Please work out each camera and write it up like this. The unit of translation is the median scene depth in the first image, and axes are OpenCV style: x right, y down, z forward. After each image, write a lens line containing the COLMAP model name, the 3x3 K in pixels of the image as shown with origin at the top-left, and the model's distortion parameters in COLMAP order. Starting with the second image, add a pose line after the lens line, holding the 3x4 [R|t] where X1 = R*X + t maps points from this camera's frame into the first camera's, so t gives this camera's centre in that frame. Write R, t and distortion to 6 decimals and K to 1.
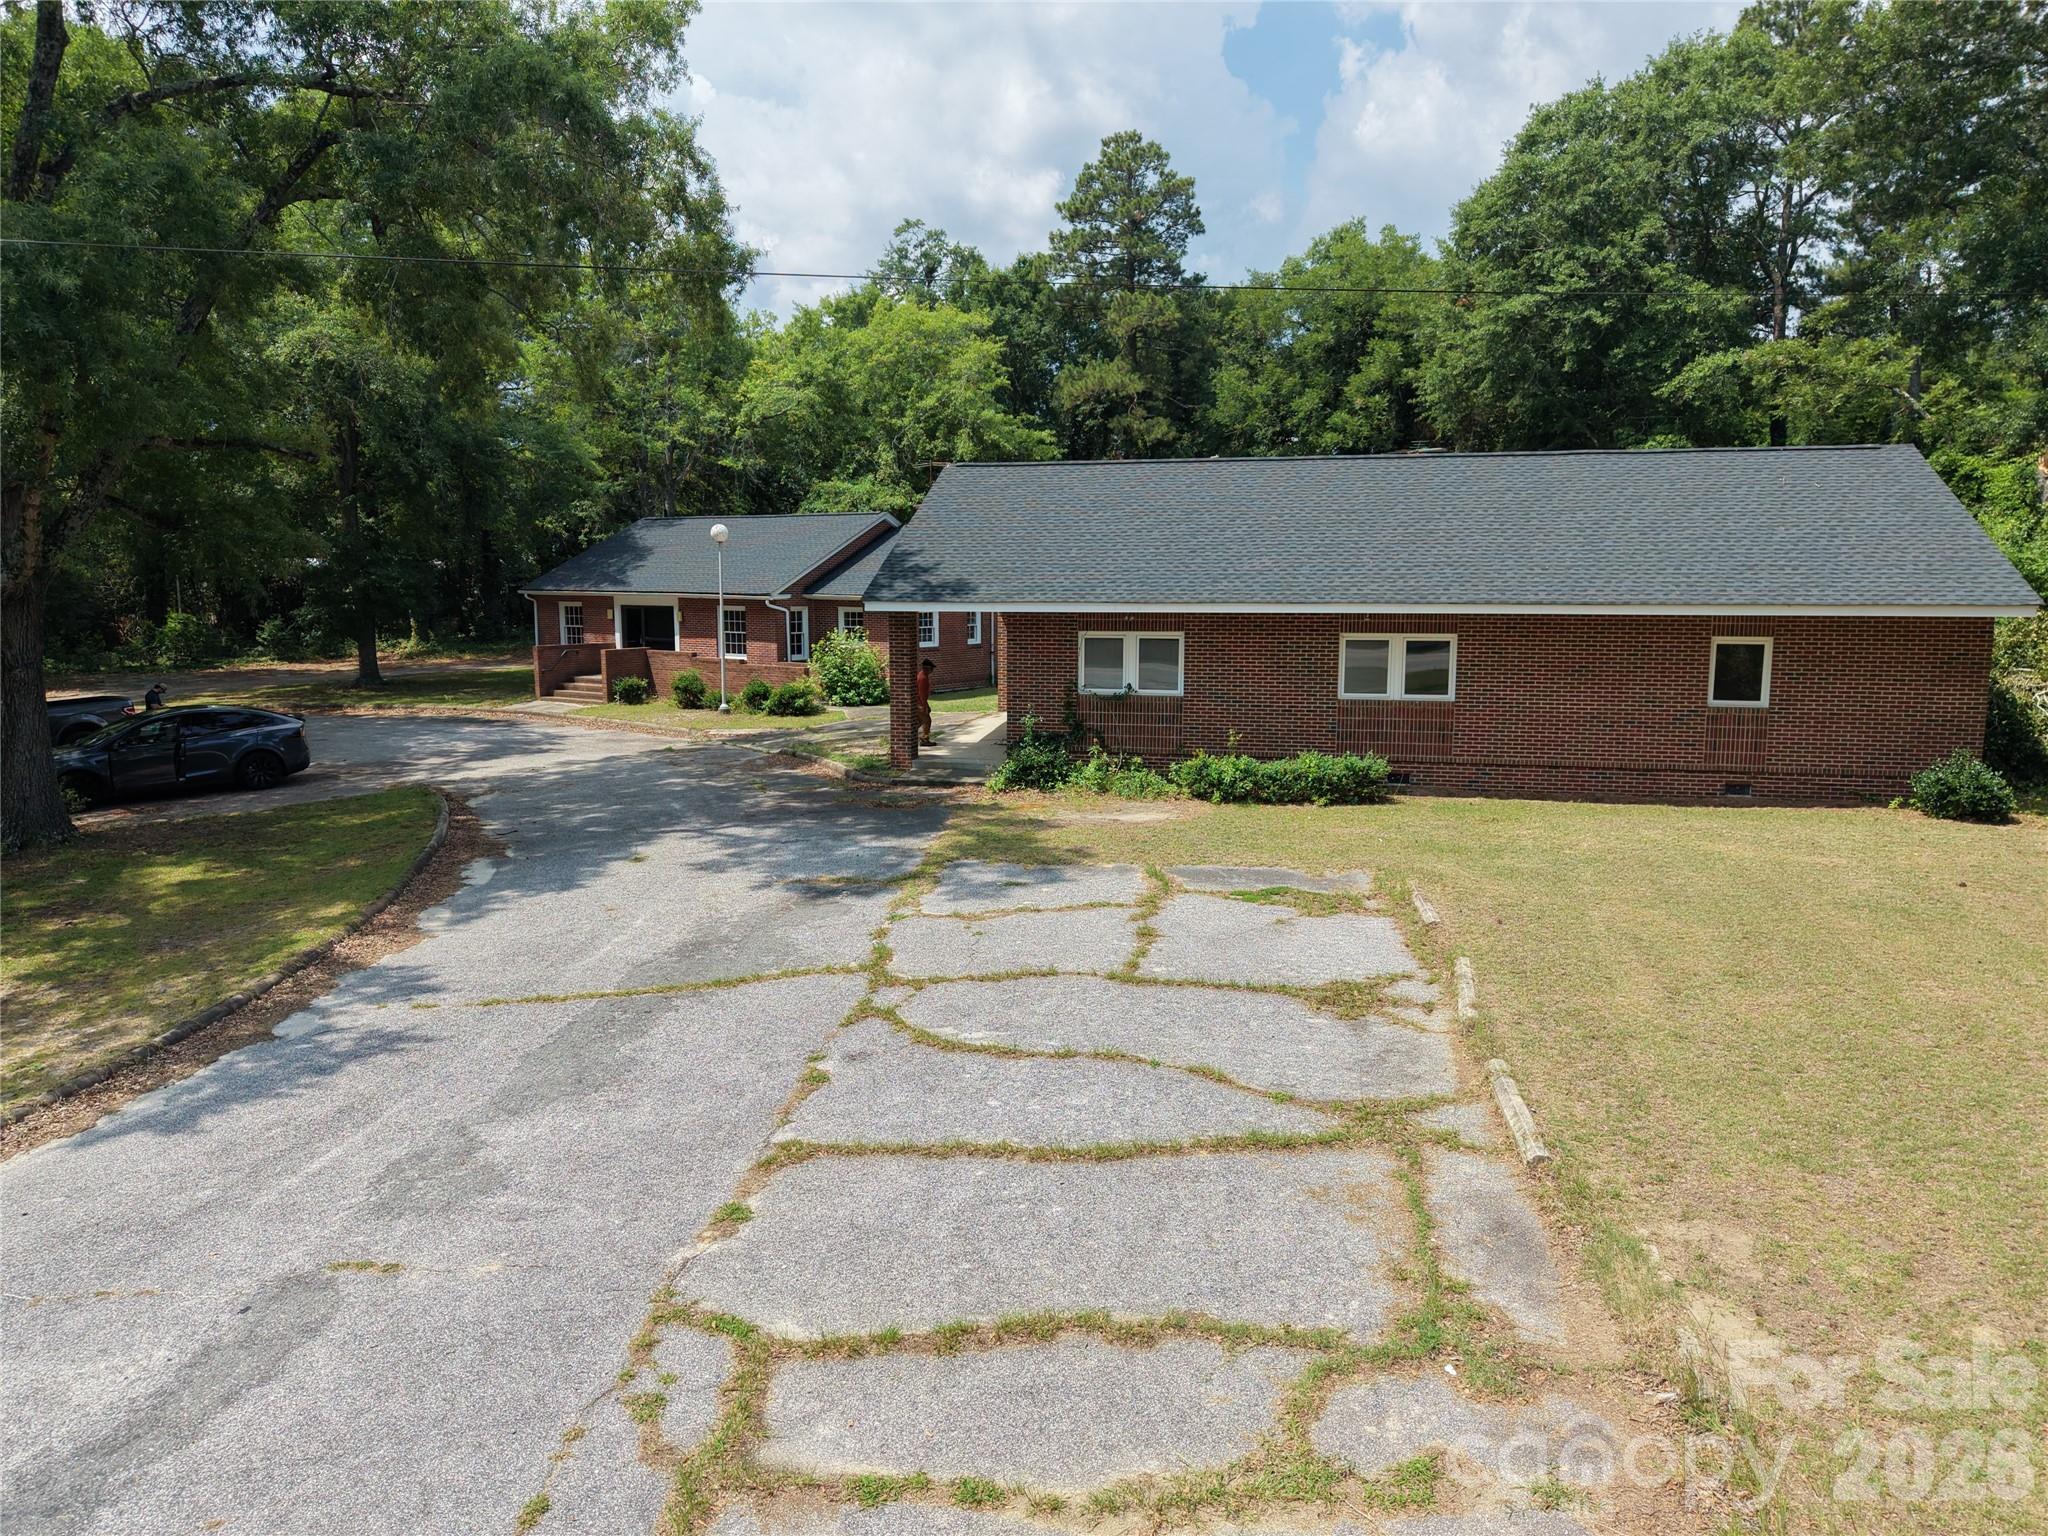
lens RADIAL K [[1438.0, 0, 1024.0], [0, 1438.0, 737.5], [0, 0, 1]] dist [0.068441, -0.099445]
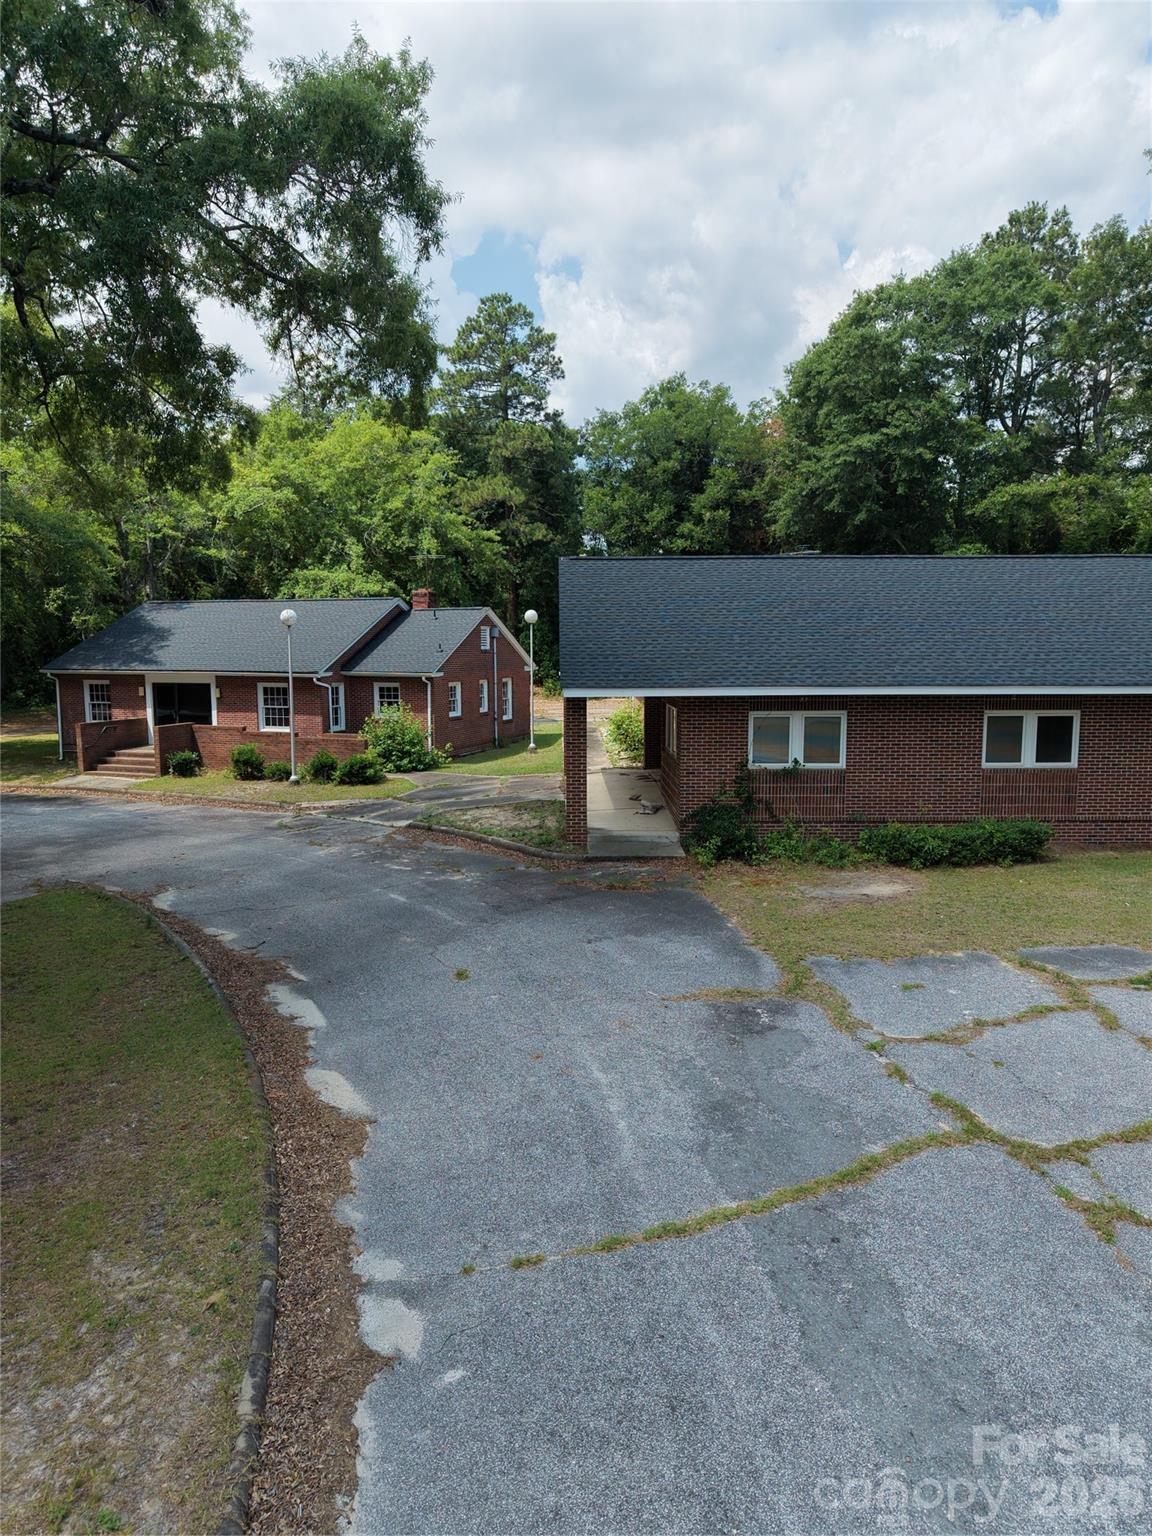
lens RADIAL K [[1060.5, 0, 576.0], [0, 1060.5, 768.0], [0, 0, 1]] dist [0.075818, -0.141590]
pose [[0.969683, -0.032291, 0.242225, -0.165986], [0.031156, 0.999478, 0.008518, -0.024594], [-0.242373, -0.000713, 0.970183, 0.146419]]
